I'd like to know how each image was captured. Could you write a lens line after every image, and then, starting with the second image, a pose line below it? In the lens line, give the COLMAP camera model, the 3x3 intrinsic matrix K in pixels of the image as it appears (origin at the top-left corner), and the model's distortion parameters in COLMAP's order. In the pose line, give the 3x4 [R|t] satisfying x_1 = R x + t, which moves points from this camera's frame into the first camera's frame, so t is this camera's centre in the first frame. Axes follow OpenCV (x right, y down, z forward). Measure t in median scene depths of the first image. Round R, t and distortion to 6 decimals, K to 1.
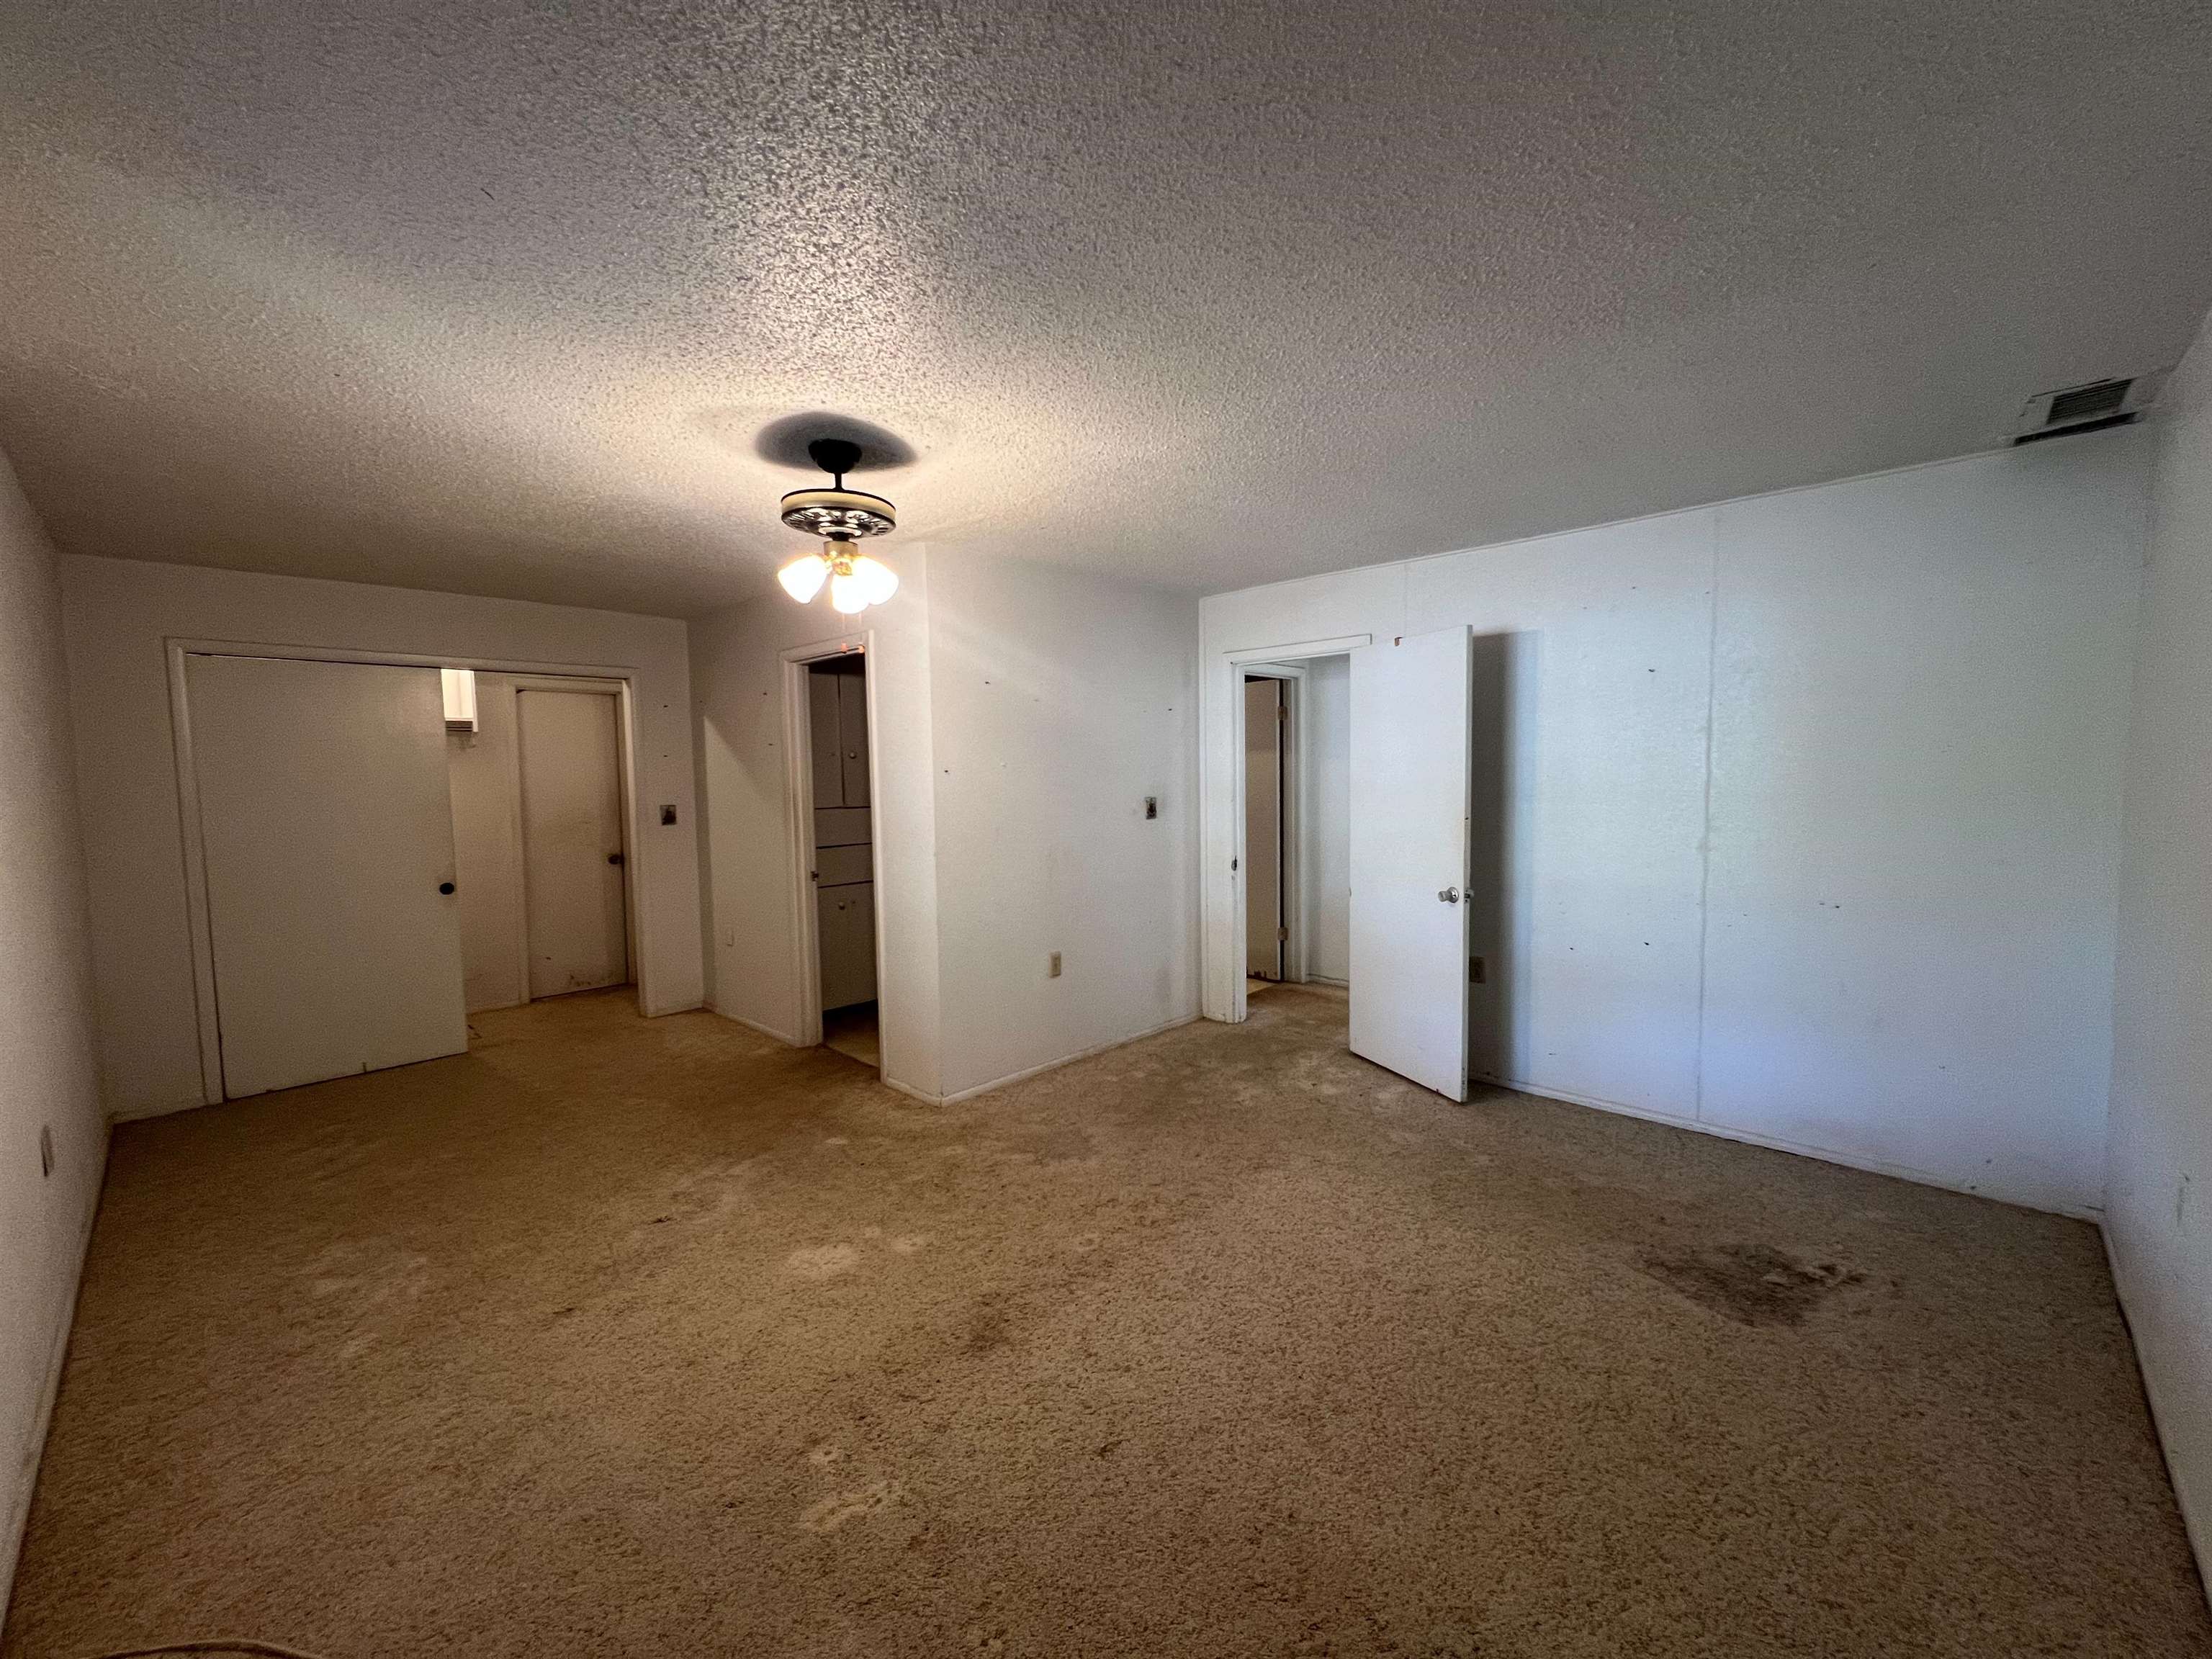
lens RADIAL K [[884.3, 0, 1106.8], [0, 884.3, 829.4], [0, 0, 1]] dist [-0.000996, 0.000077]
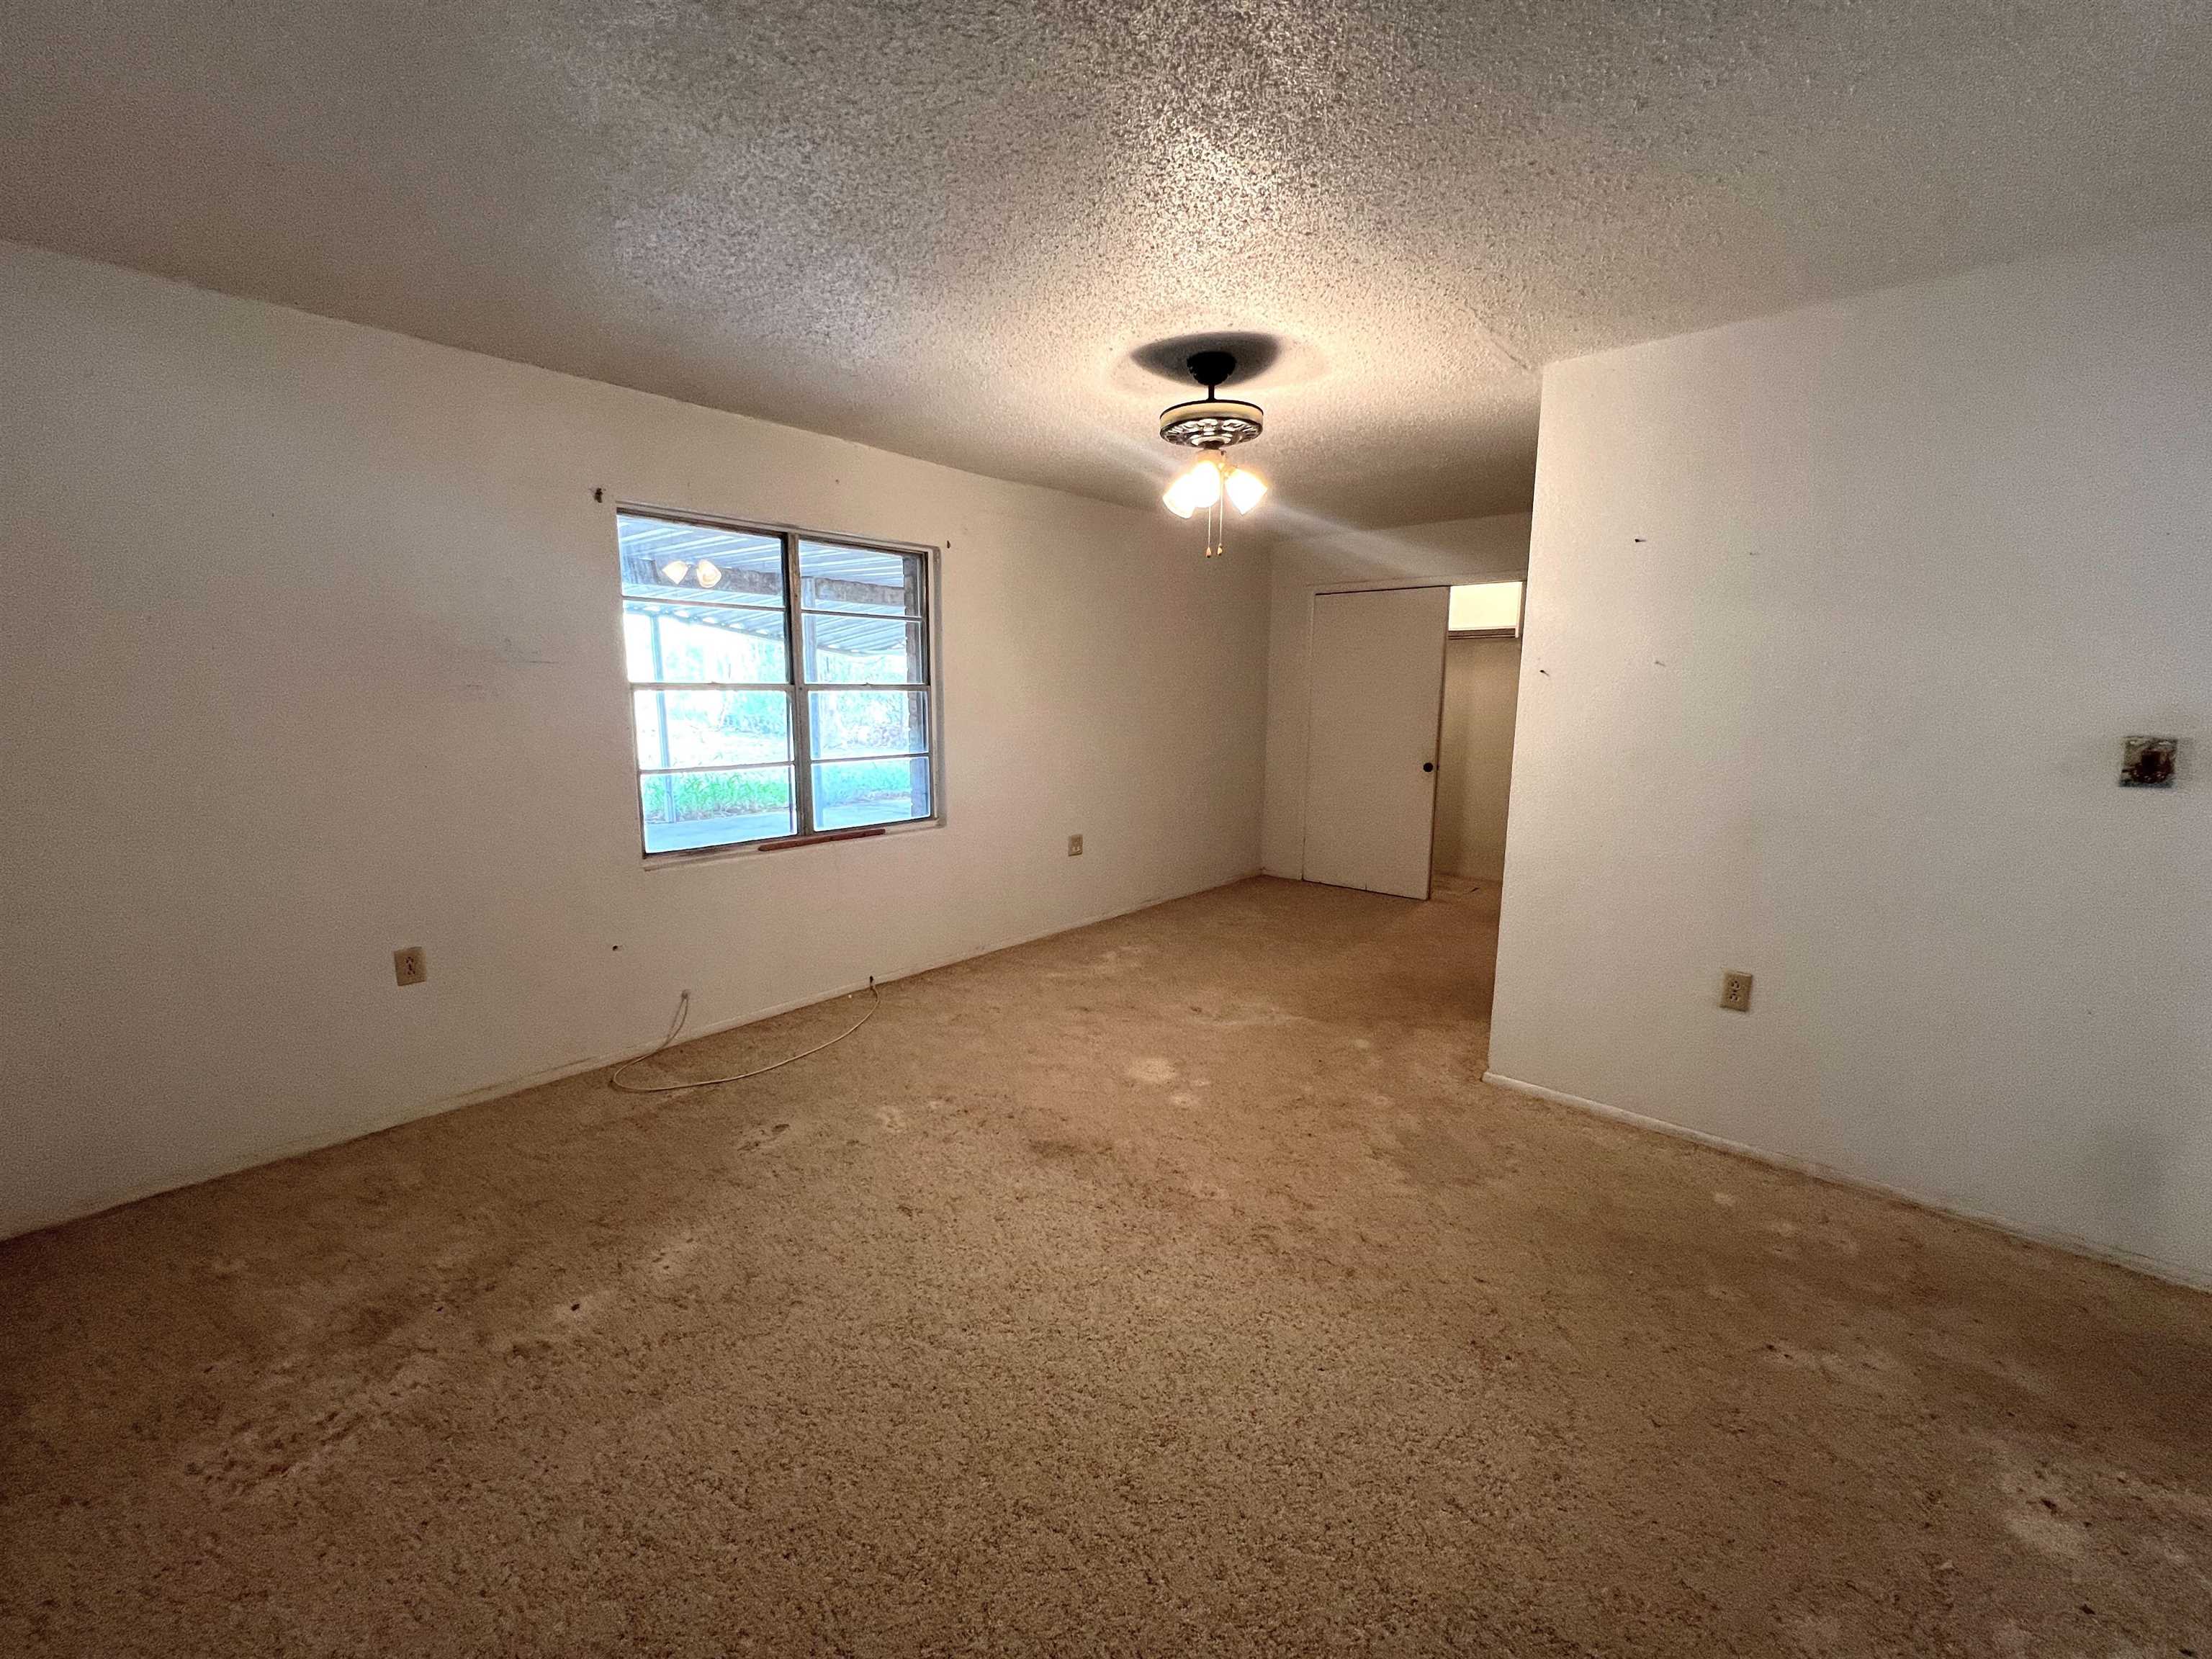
lens RADIAL K [[884.3, 0, 1106.8], [0, 884.3, 829.4], [0, 0, 1]] dist [-0.000996, 0.000077]
pose [[0.040110, 0.176695, -0.983448, 0.746182], [-0.074449, 0.982033, 0.173405, -0.046418], [0.996418, 0.066261, 0.052544, 0.763971]]
